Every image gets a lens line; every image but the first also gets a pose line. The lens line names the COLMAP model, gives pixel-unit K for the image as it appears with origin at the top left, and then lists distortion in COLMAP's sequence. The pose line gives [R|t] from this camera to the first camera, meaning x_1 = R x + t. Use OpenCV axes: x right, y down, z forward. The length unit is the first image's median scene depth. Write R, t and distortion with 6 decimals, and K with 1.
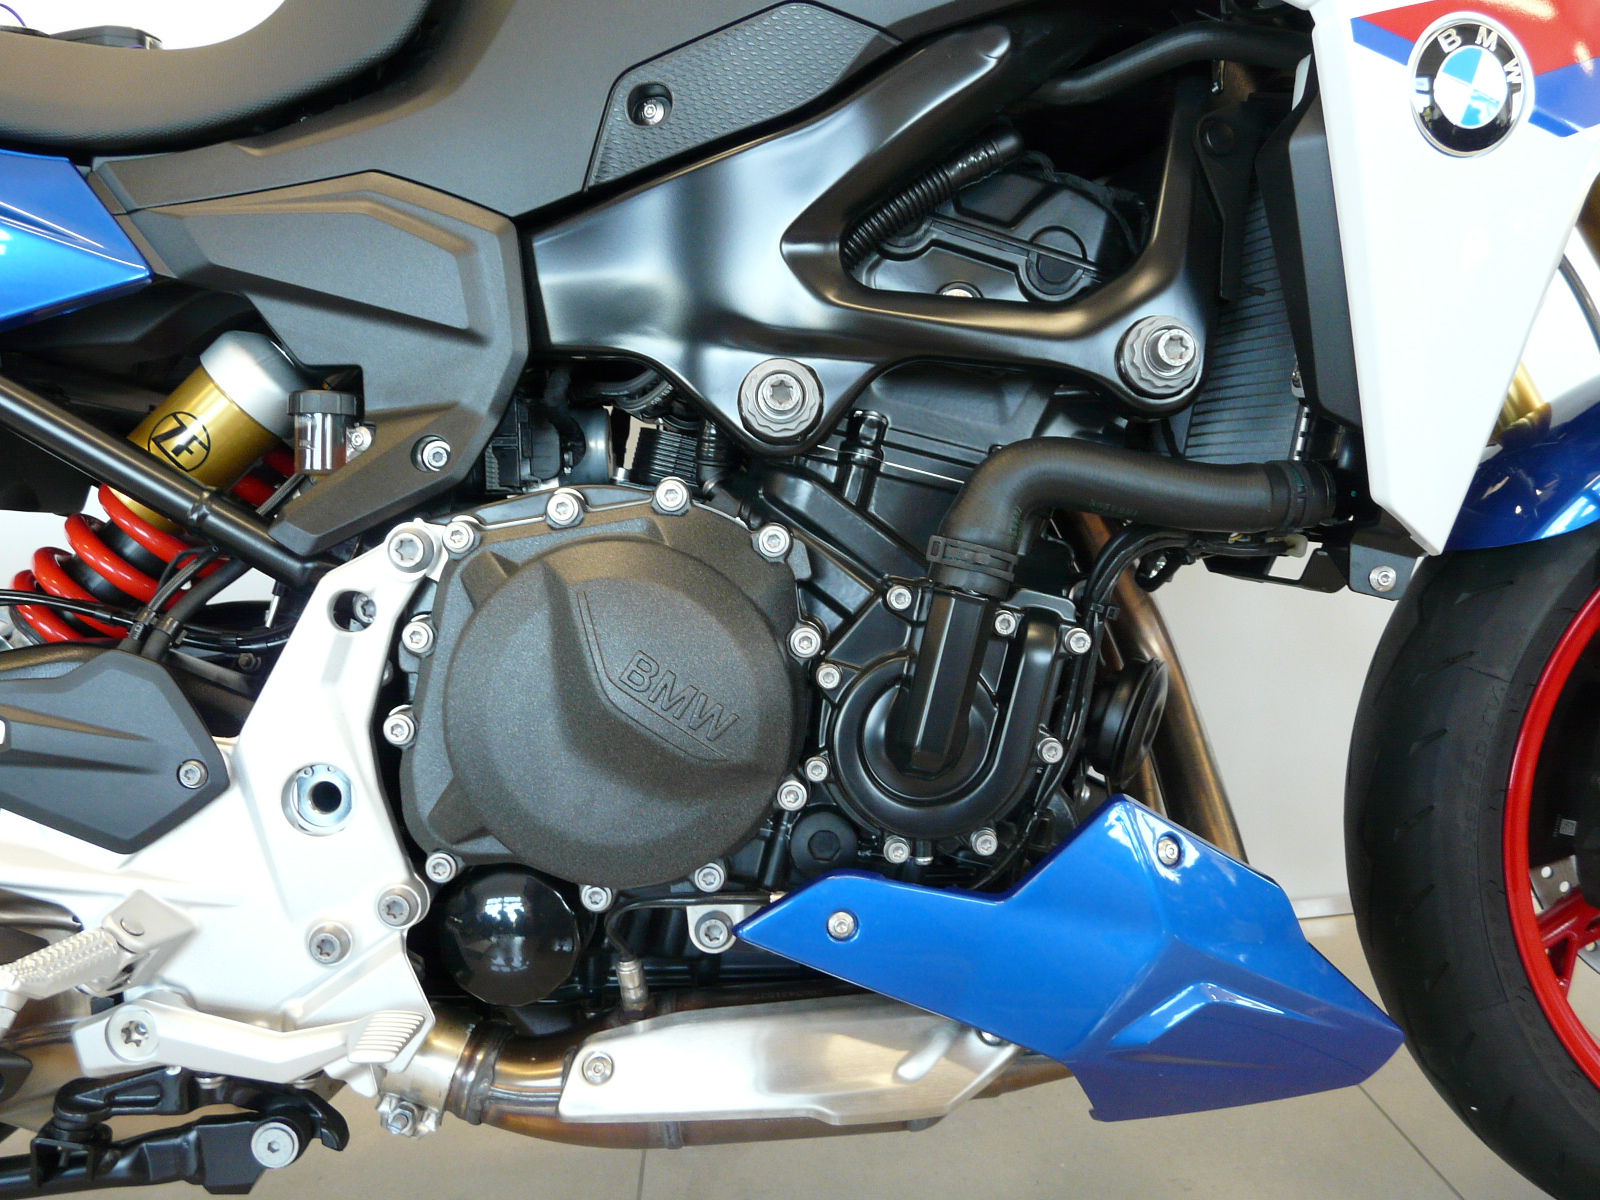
lens RADIAL K [[1328.5, 0, 795.4], [0, 1328.5, 599.3], [0, 0, 1]] dist [-0.086823, 0.111246]
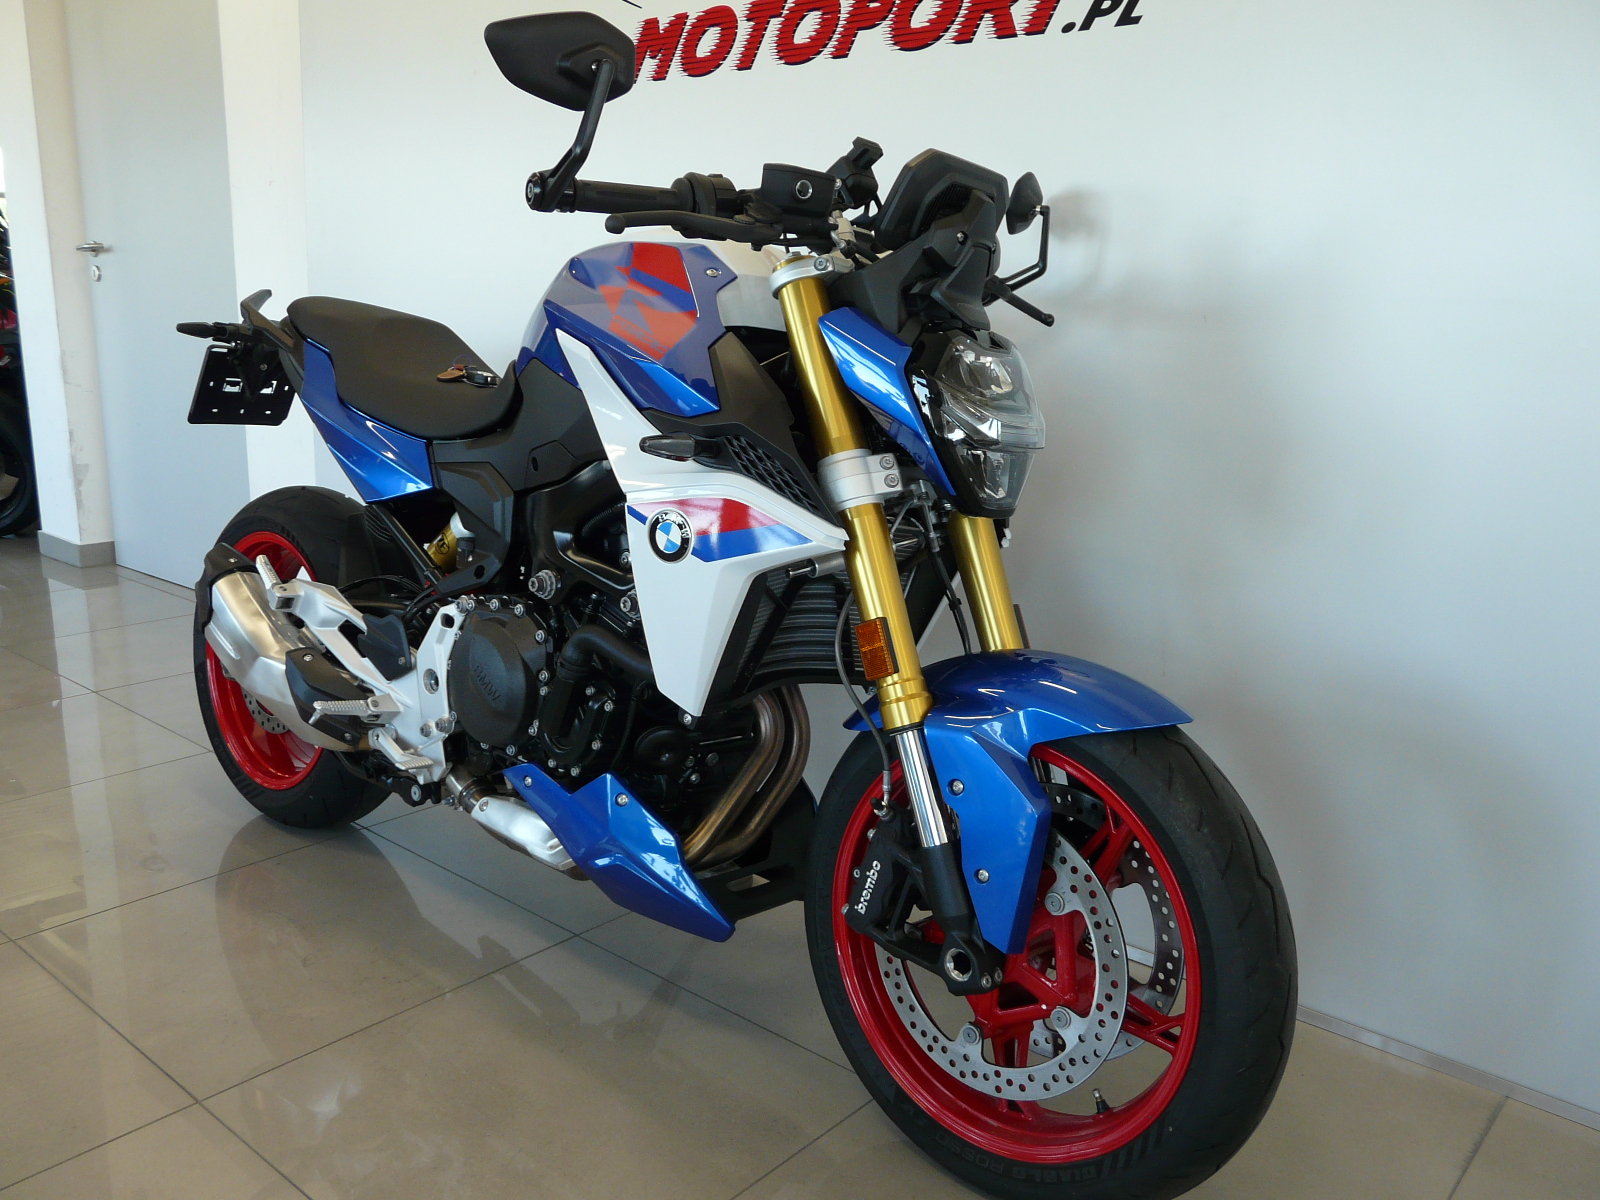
lens RADIAL K [[1328.5, 0, 795.4], [0, 1328.5, 599.3], [0, 0, 1]] dist [-0.086823, 0.111246]
pose [[0.723691, 0.240318, -0.646931, 2.024332], [-0.183479, 0.970674, 0.155331, -0.613798], [0.665288, 0.006286, 0.746561, -0.628768]]
